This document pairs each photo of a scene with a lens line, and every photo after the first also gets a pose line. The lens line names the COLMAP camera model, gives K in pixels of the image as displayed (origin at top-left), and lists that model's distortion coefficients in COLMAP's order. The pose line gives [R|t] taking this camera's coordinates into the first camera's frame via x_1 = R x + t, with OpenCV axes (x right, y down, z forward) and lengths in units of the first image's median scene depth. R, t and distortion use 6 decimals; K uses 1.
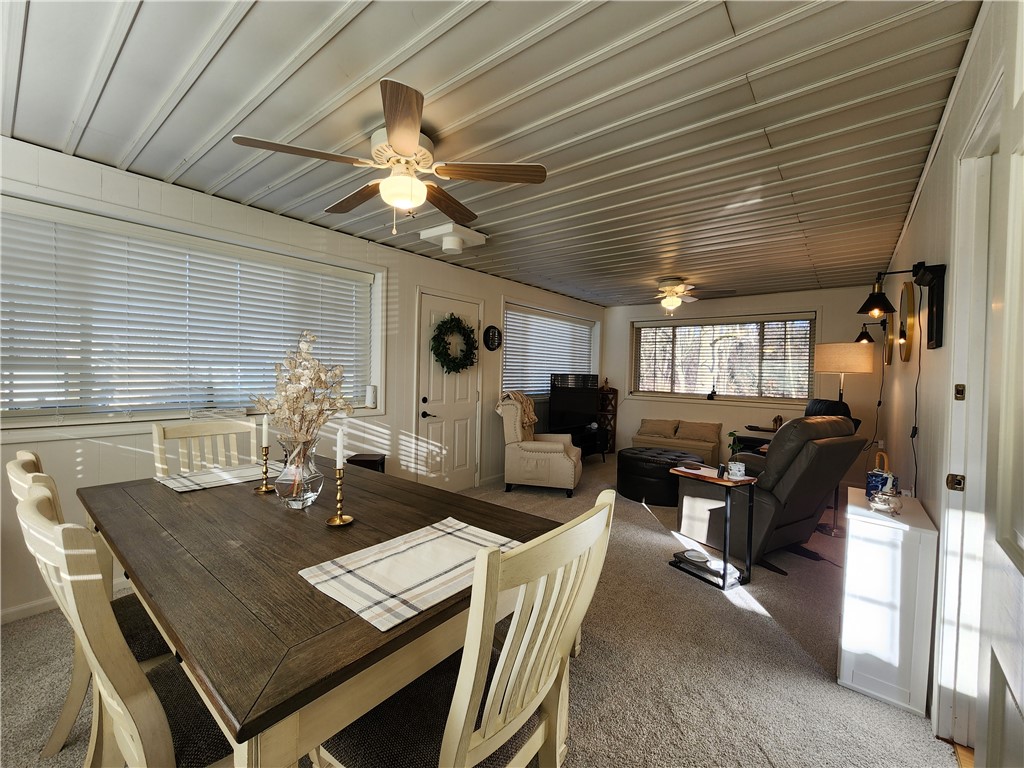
lens RADIAL K [[424.5, 0, 523.8], [0, 424.5, 379.0], [0, 0, 1]] dist [-0.001598, -0.000092]
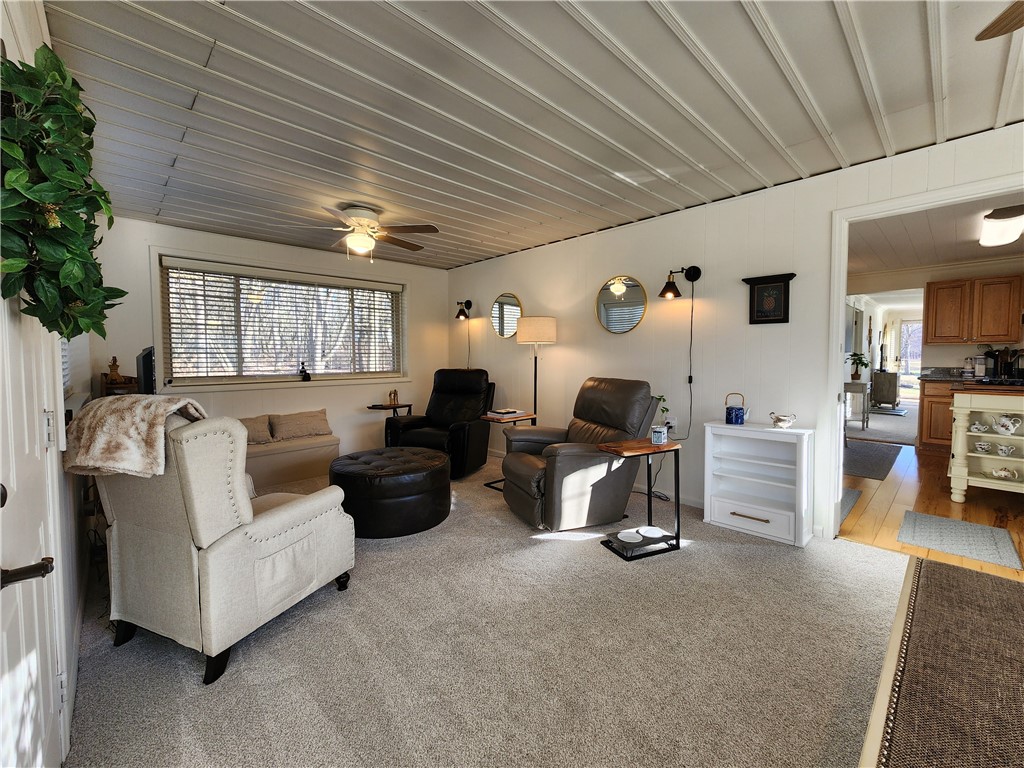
lens RADIAL K [[414.6, 0, 511.6], [0, 414.6, 378.2], [0, 0, 1]] dist [-0.001355, 0.000107]
pose [[0.163946, -0.072118, 0.983830, -0.312651], [0.025346, 0.997303, 0.068881, 0.001633], [-0.986144, 0.013644, 0.165332, 0.687595]]
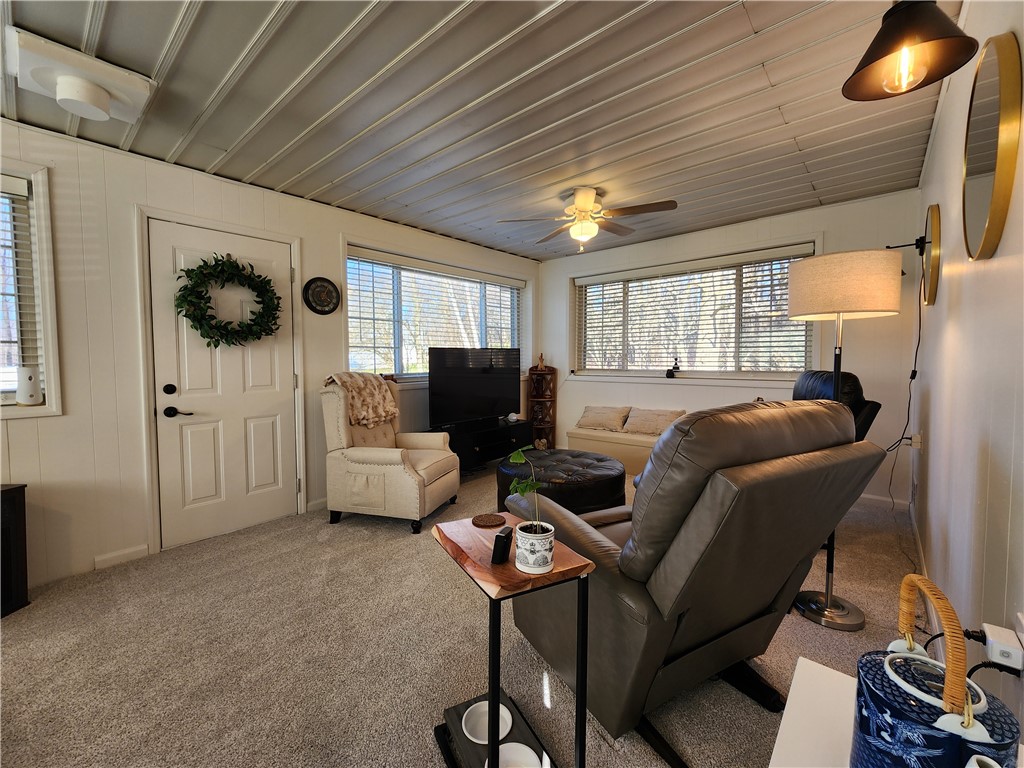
lens RADIAL K [[424.5, 0, 523.8], [0, 424.5, 379.0], [0, 0, 1]] dist [-0.001598, -0.000092]
pose [[0.998471, -0.027960, -0.047681, 0.300803], [0.029484, 0.999067, 0.031551, 0.027491], [0.046754, -0.032909, 0.998364, 0.356610]]
